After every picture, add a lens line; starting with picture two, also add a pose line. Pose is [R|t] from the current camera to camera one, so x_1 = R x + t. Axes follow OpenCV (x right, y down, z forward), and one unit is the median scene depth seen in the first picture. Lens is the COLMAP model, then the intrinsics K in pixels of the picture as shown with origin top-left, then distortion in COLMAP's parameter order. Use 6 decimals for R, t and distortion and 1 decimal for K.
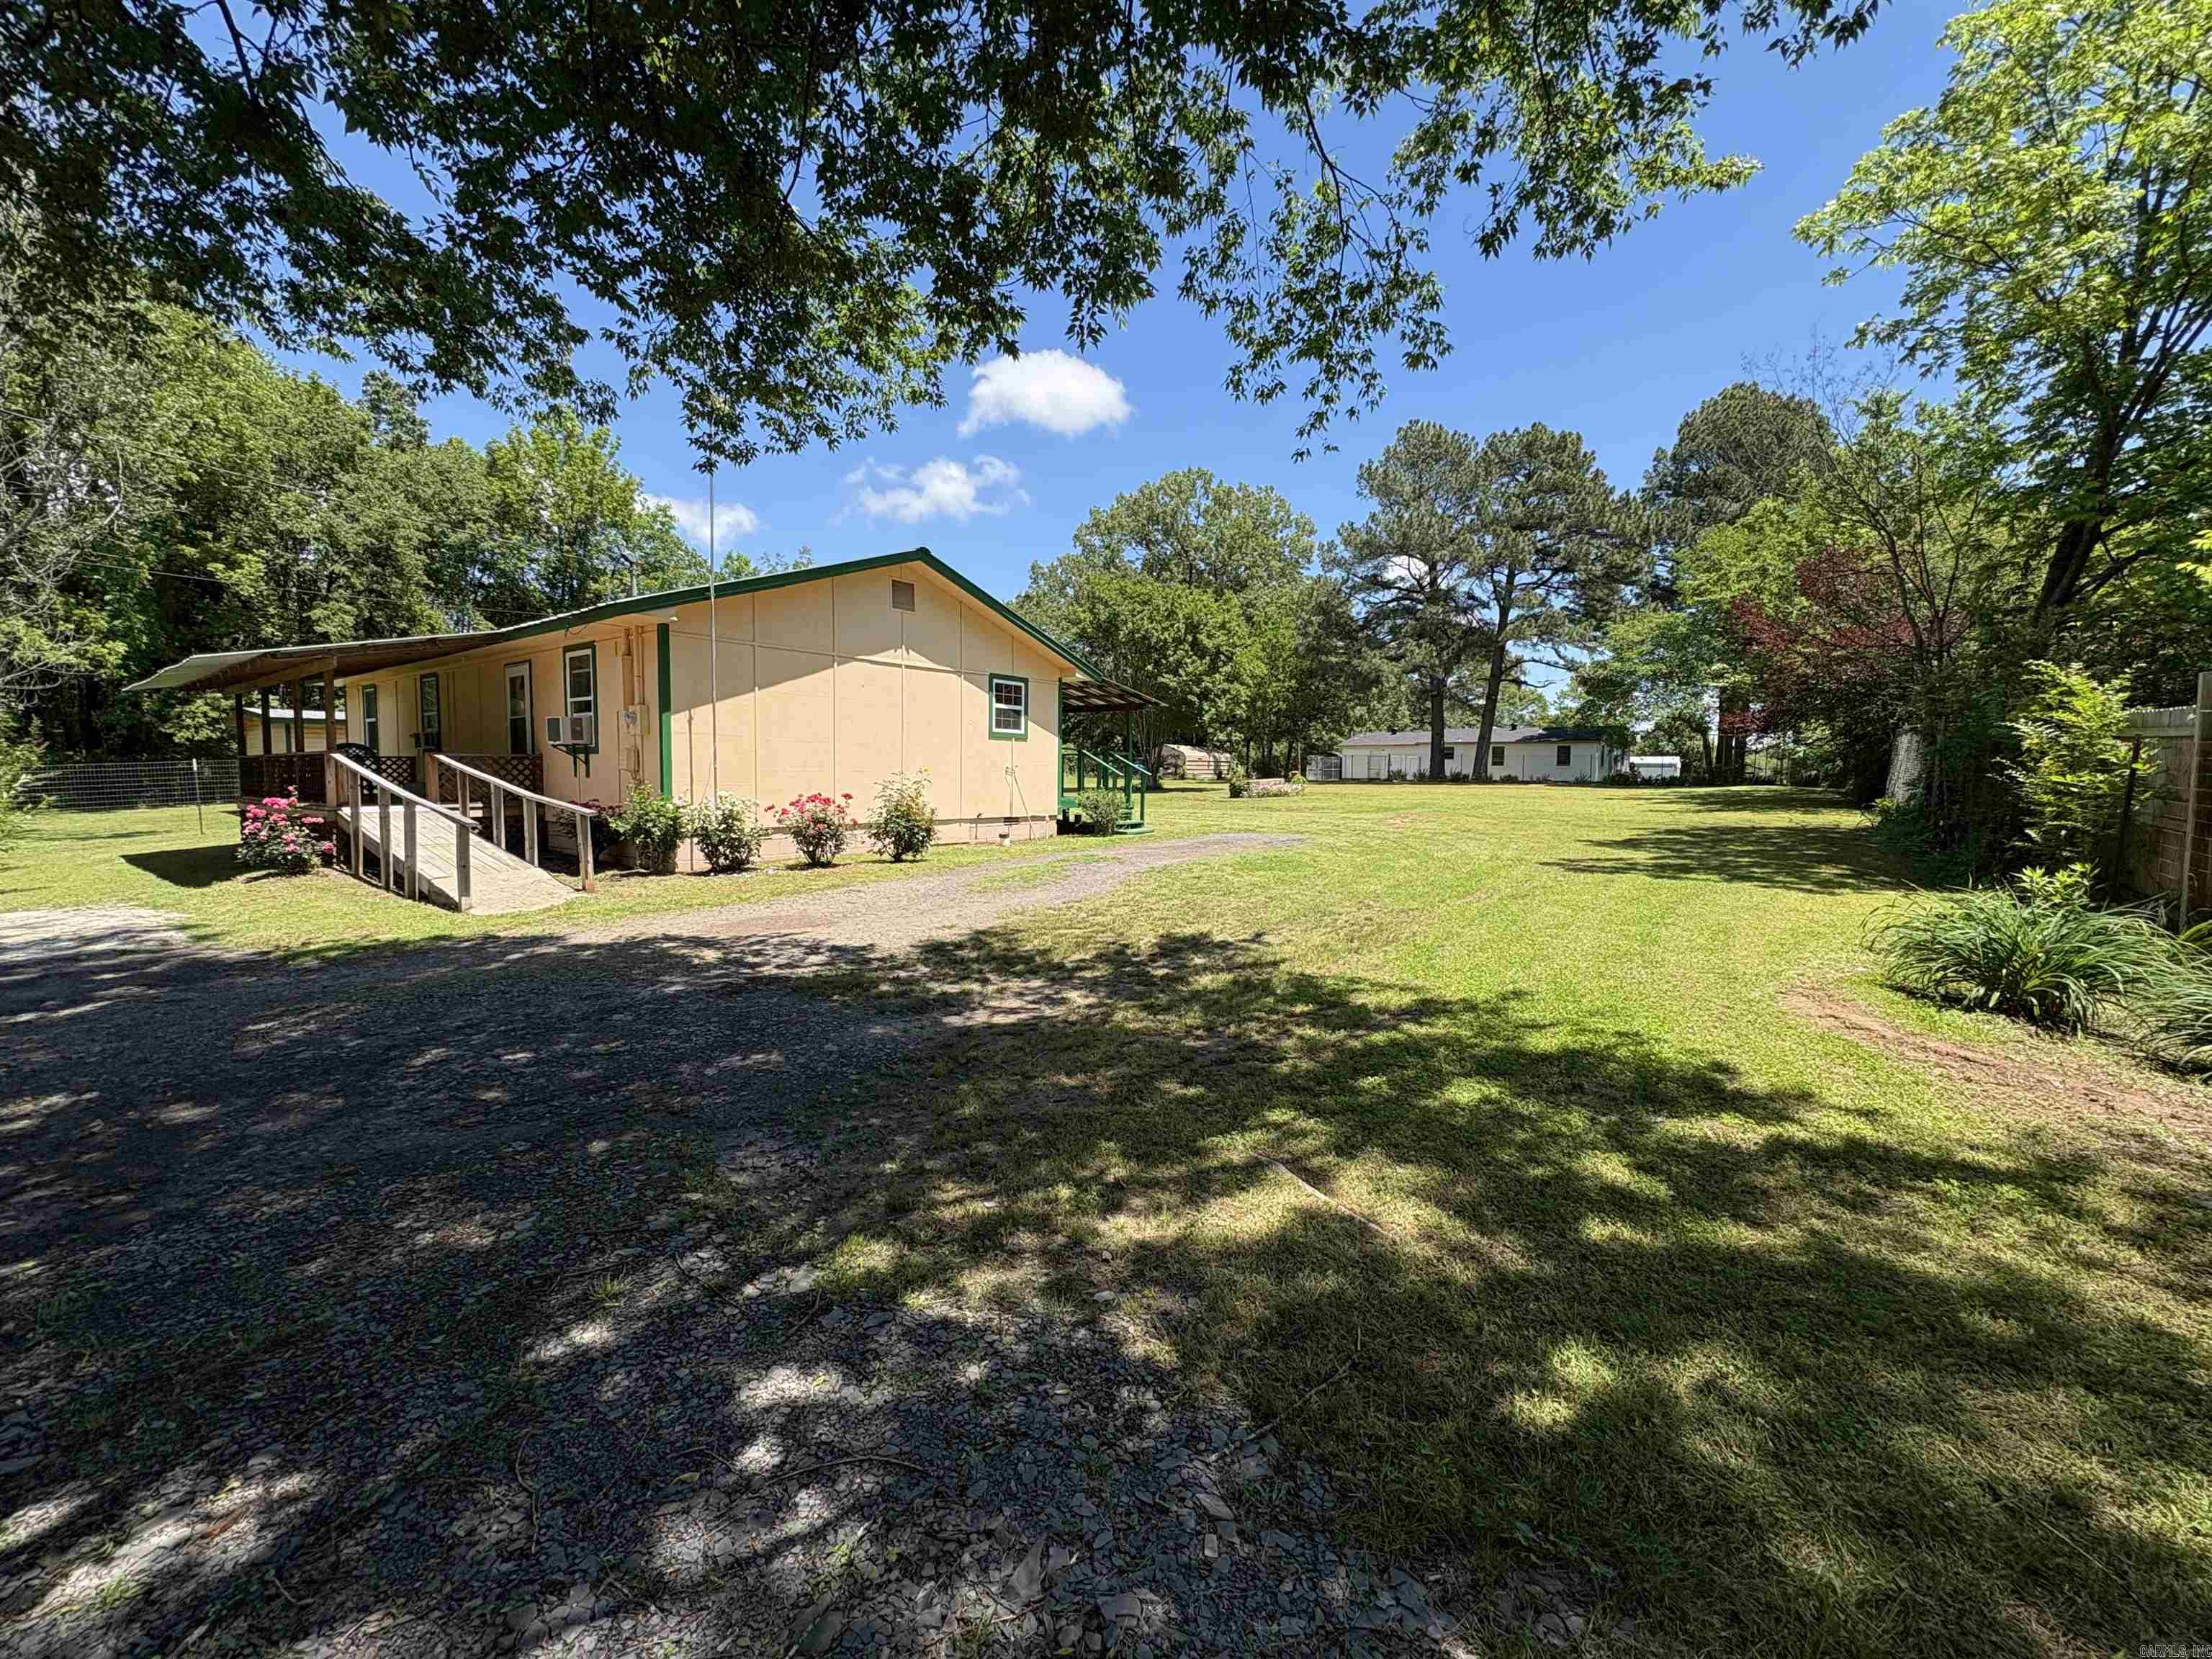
lens RADIAL K [[884.3, 0, 1107.2], [0, 884.3, 834.4], [0, 0, 1]] dist [-0.000495, -0.000229]
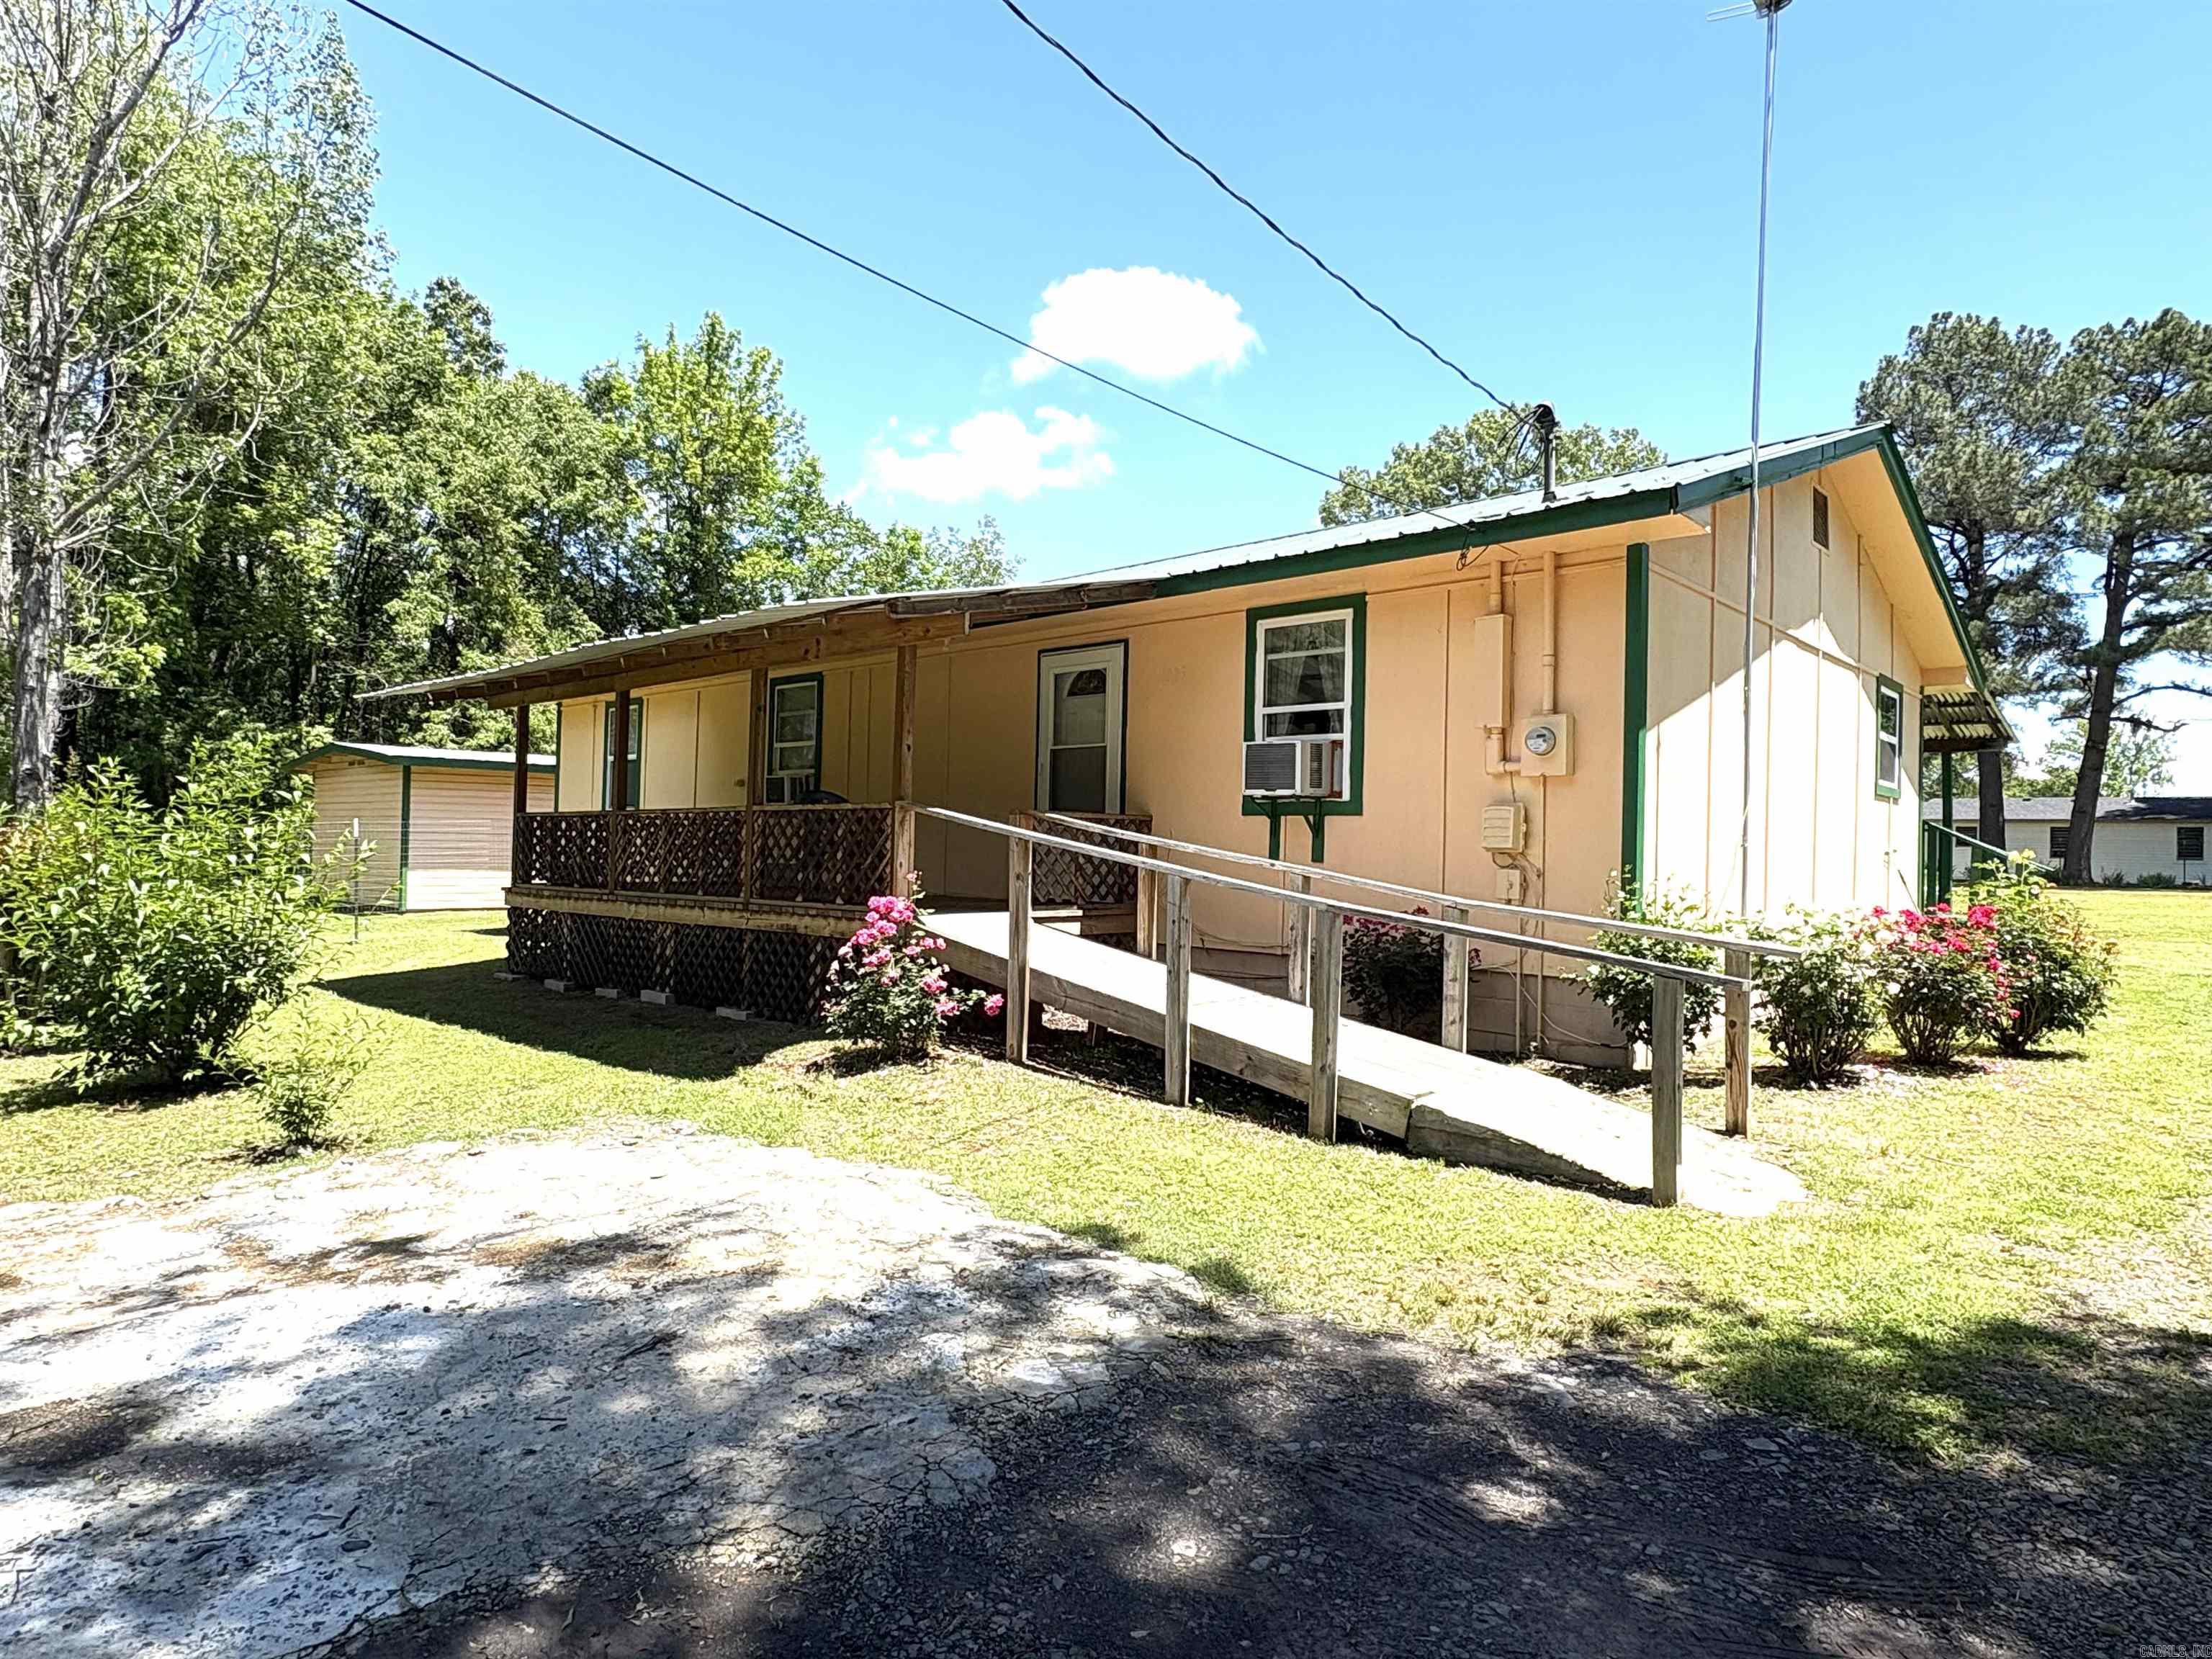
lens RADIAL K [[1286.6, 0, 1105.3], [0, 1286.6, 828.0], [0, 0, 1]] dist [-0.006059, 0.000142]
pose [[0.994646, 0.012350, -0.102600, -0.308484], [-0.021821, 0.995546, -0.091713, -0.006960], [0.101010, 0.093461, 0.990486, 0.128025]]
